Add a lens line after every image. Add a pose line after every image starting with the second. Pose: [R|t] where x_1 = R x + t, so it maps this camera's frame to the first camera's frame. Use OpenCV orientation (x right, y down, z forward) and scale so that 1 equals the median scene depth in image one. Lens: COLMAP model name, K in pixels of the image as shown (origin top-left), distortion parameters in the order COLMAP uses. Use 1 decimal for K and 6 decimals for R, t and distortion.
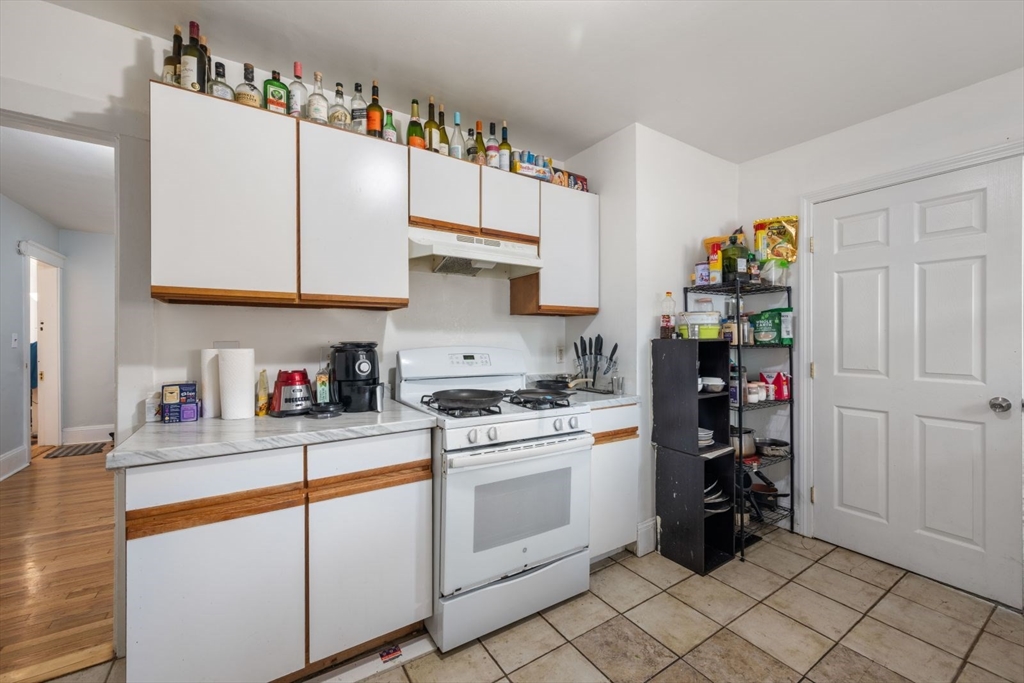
lens RADIAL K [[411.5, 0, 522.0], [0, 411.5, 339.0], [0, 0, 1]] dist [-0.002816, -0.000235]
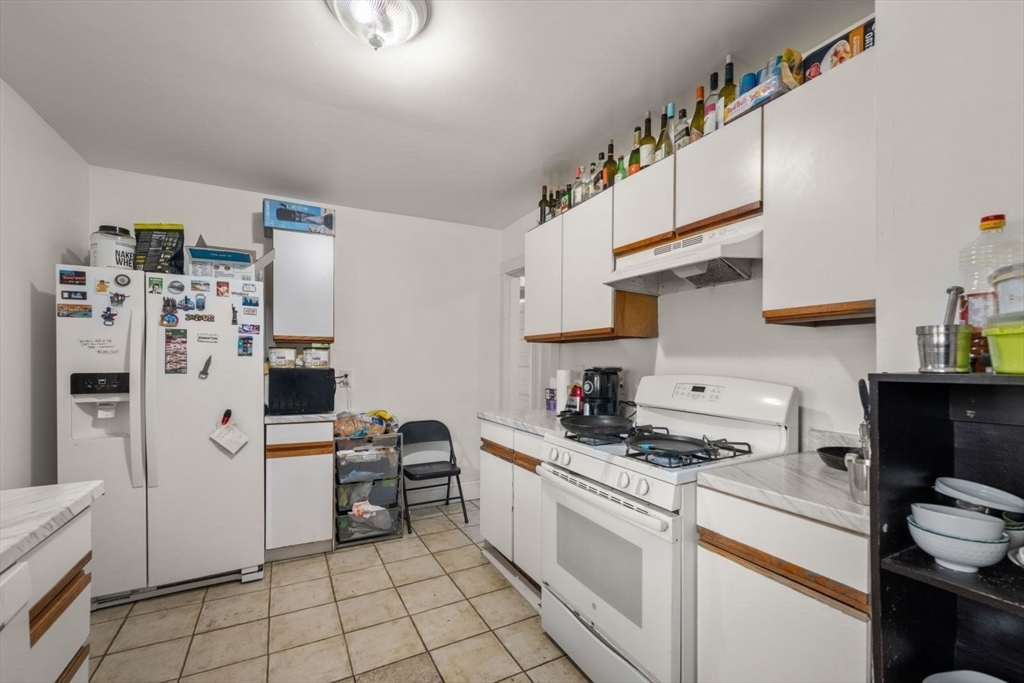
lens RADIAL K [[447.0, 0, 527.0], [0, 447.0, 368.5], [0, 0, 1]] dist [-0.003707, 0.001363]
pose [[-0.087785, 0.015135, -0.996024, 0.731879], [-0.008481, 0.999837, 0.015941, -0.005927], [0.996103, 0.009847, -0.087642, 0.711333]]
